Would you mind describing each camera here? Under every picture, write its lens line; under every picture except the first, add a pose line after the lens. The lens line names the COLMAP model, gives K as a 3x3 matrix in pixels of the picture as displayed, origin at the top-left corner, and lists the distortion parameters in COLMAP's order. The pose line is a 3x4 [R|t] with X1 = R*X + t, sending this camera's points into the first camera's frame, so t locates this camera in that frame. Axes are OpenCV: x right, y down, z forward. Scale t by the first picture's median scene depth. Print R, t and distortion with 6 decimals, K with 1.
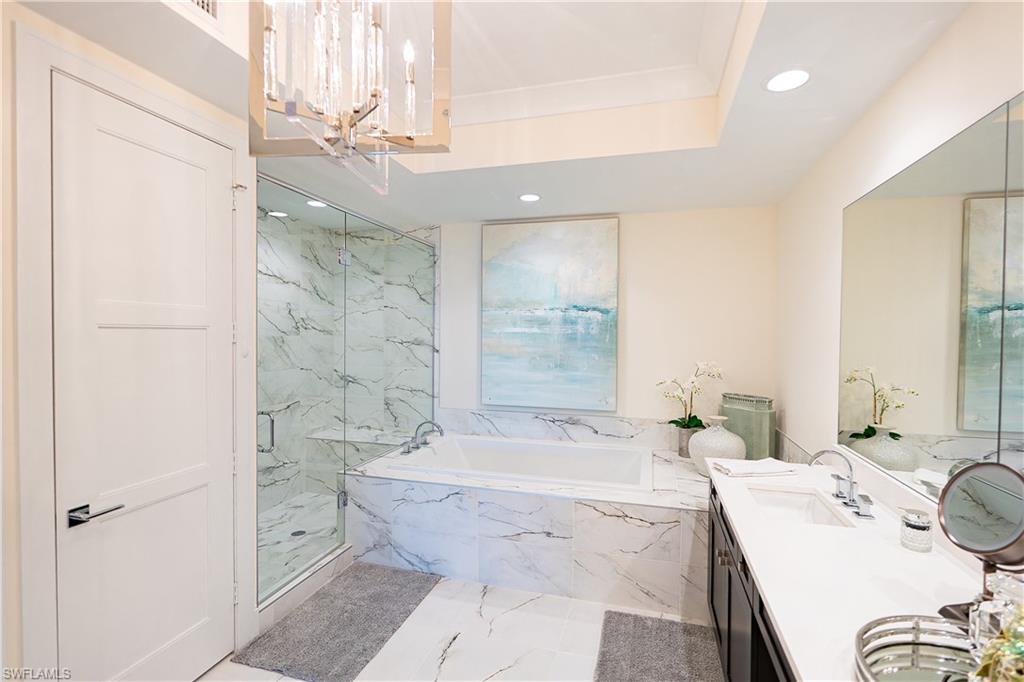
lens RADIAL K [[466.4, 0, 519.2], [0, 466.4, 341.5], [0, 0, 1]] dist [-0.009987, -0.000119]
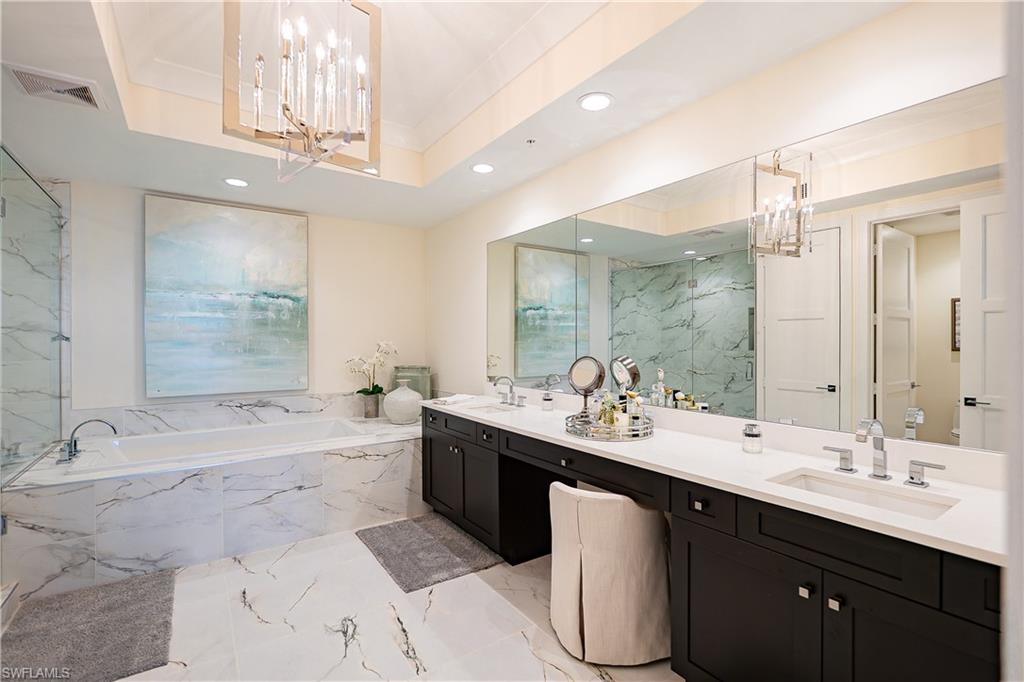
lens RADIAL K [[466.4, 0, 519.2], [0, 466.4, 341.5], [0, 0, 1]] dist [-0.009987, -0.000119]
pose [[0.631081, -0.012243, 0.775621, -0.340300], [0.020847, 0.999782, -0.001181, 0.047694], [-0.775437, 0.016915, 0.631198, -0.102338]]
